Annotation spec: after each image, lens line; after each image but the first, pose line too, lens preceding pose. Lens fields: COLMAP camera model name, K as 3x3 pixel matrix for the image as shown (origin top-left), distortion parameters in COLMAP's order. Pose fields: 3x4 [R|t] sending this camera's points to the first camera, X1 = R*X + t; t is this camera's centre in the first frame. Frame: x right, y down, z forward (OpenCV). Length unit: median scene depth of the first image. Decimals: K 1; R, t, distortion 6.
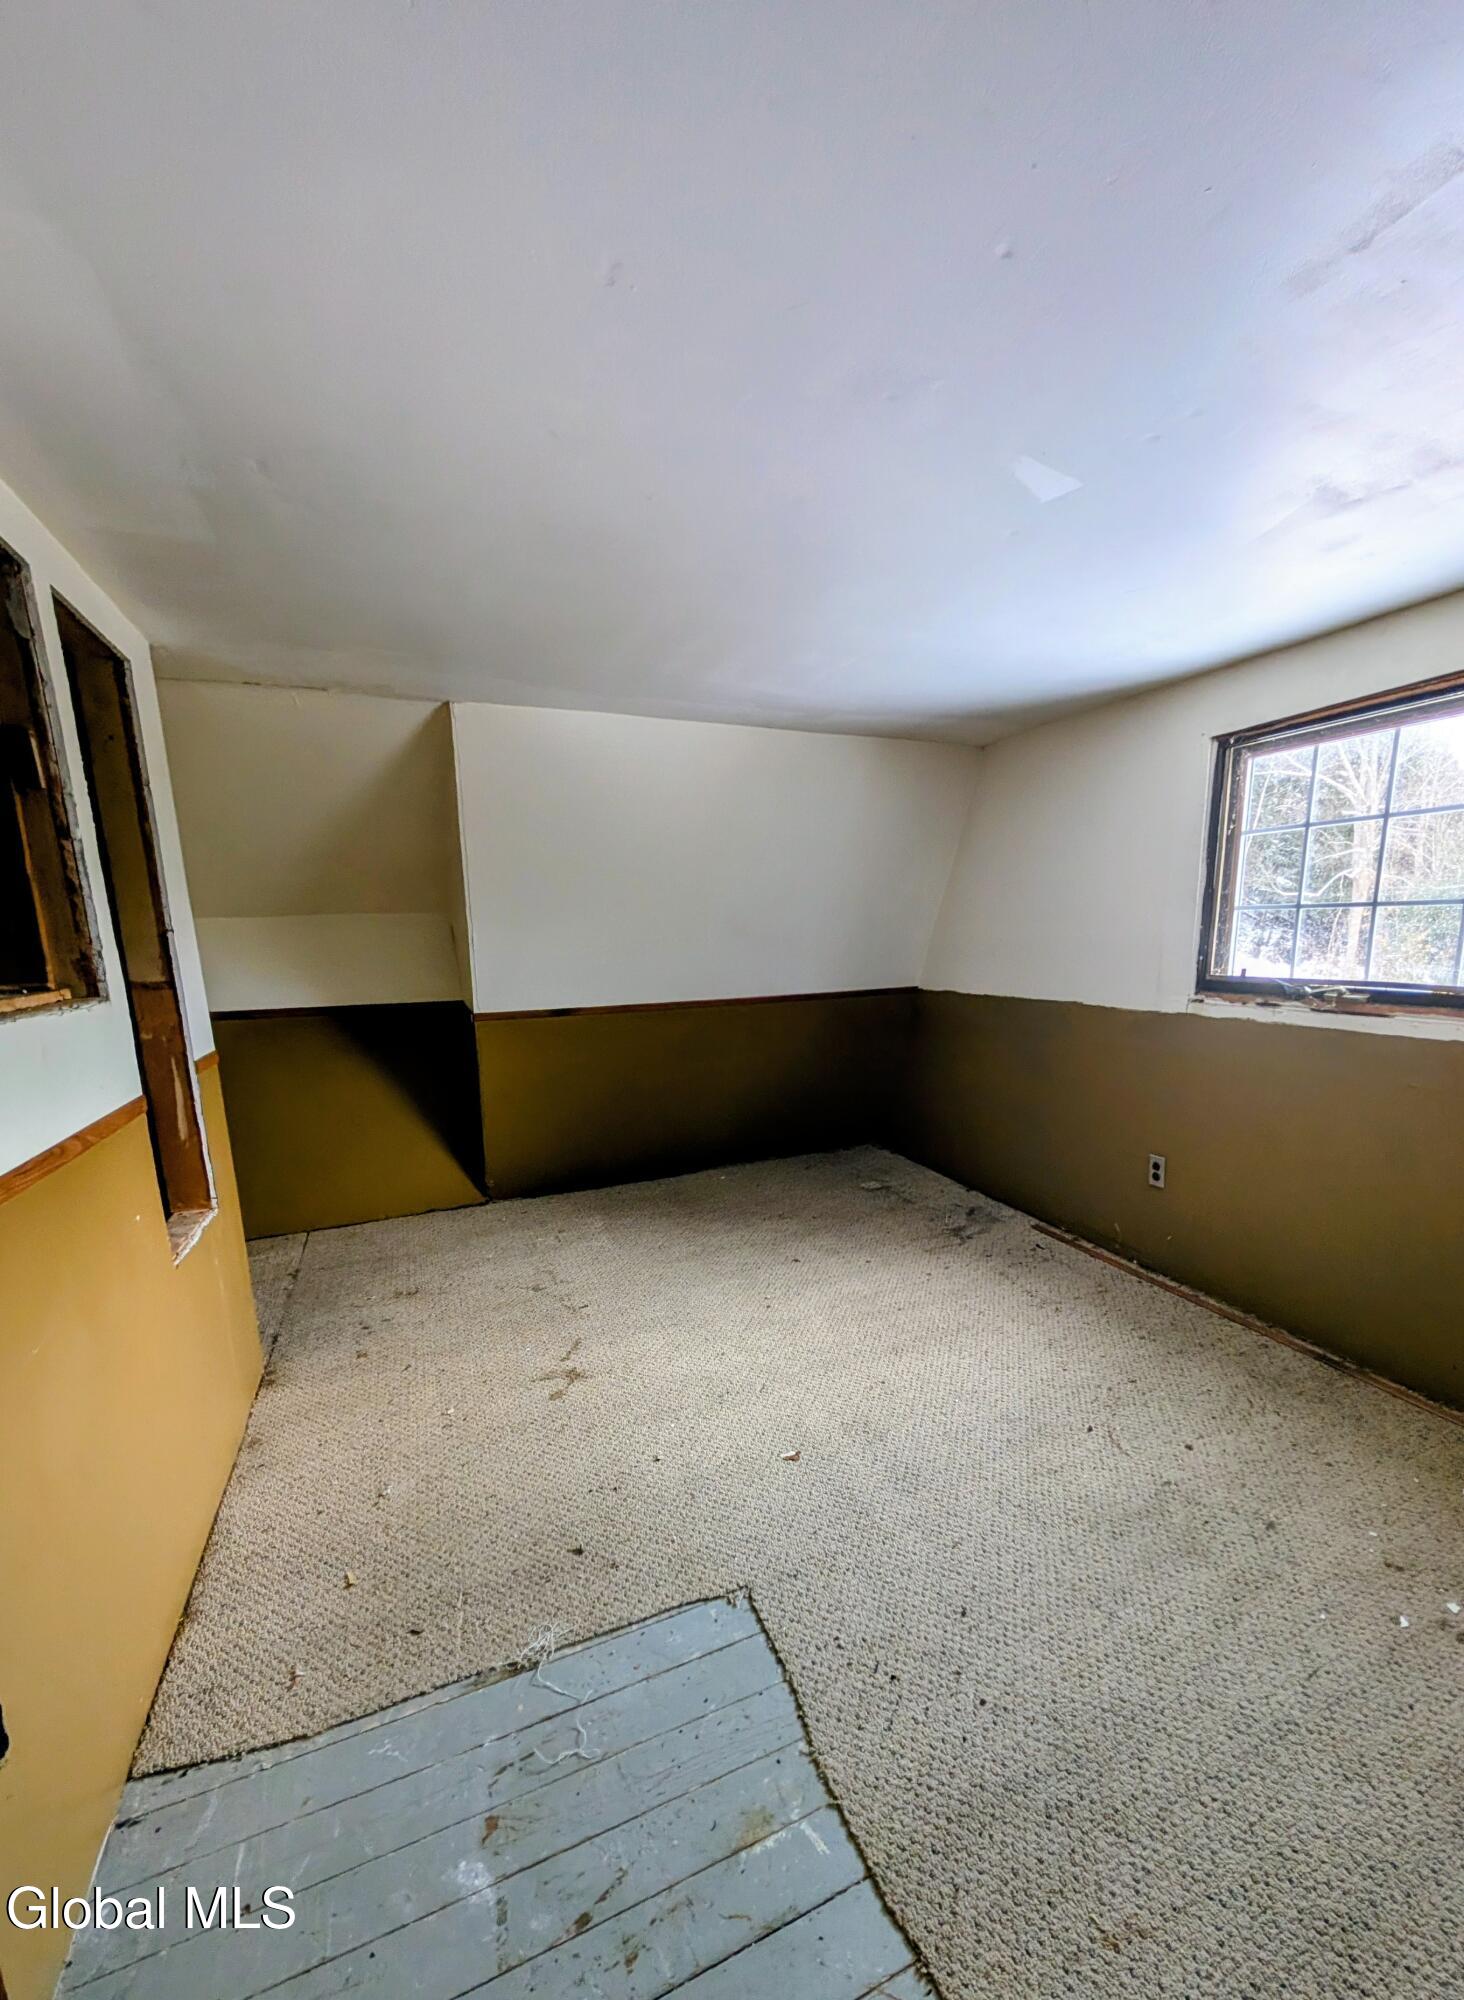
lens RADIAL K [[759.7, 0, 733.4], [0, 759.7, 1074.7], [0, 0, 1]] dist [-0.000746, -0.000480]
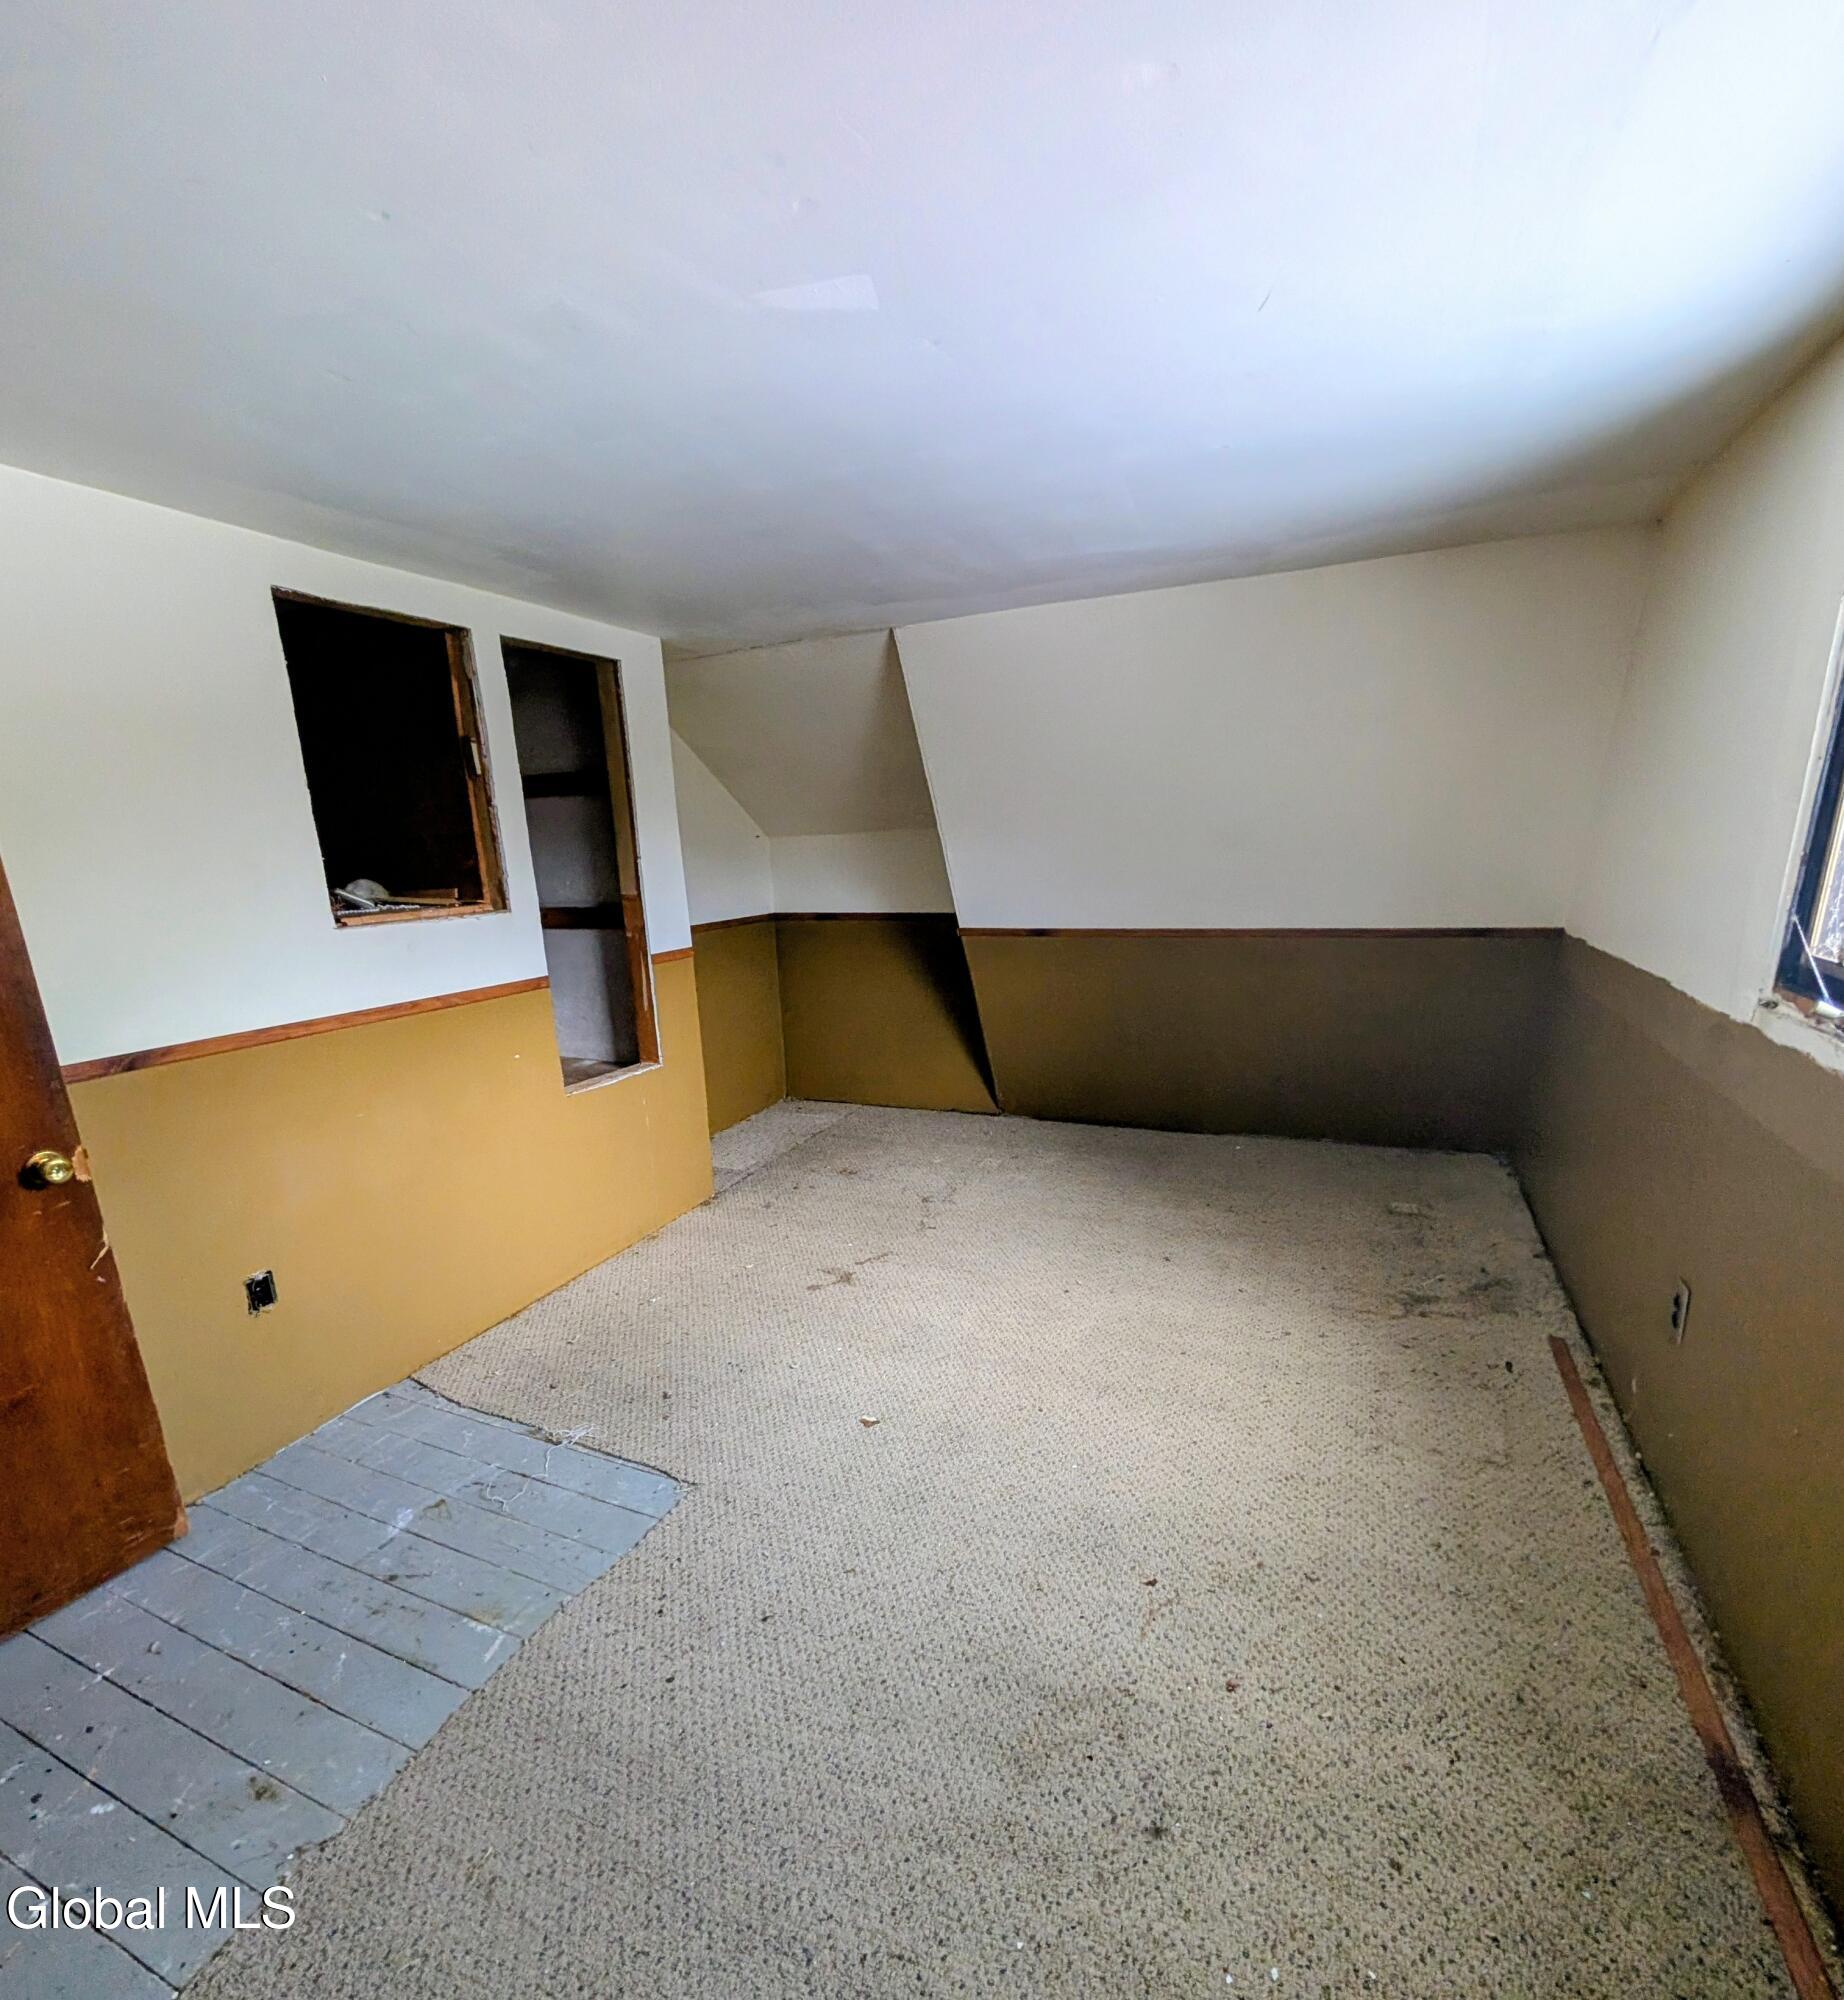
lens RADIAL K [[821.5, 0, 922.2], [0, 821.5, 1045.2], [0, 0, 1]] dist [-0.001494, 0.000363]
pose [[0.718092, 0.160431, -0.677204, 0.566397], [-0.107729, 0.986963, 0.119580, -0.073791], [0.687559, -0.012915, 0.726013, 0.226356]]
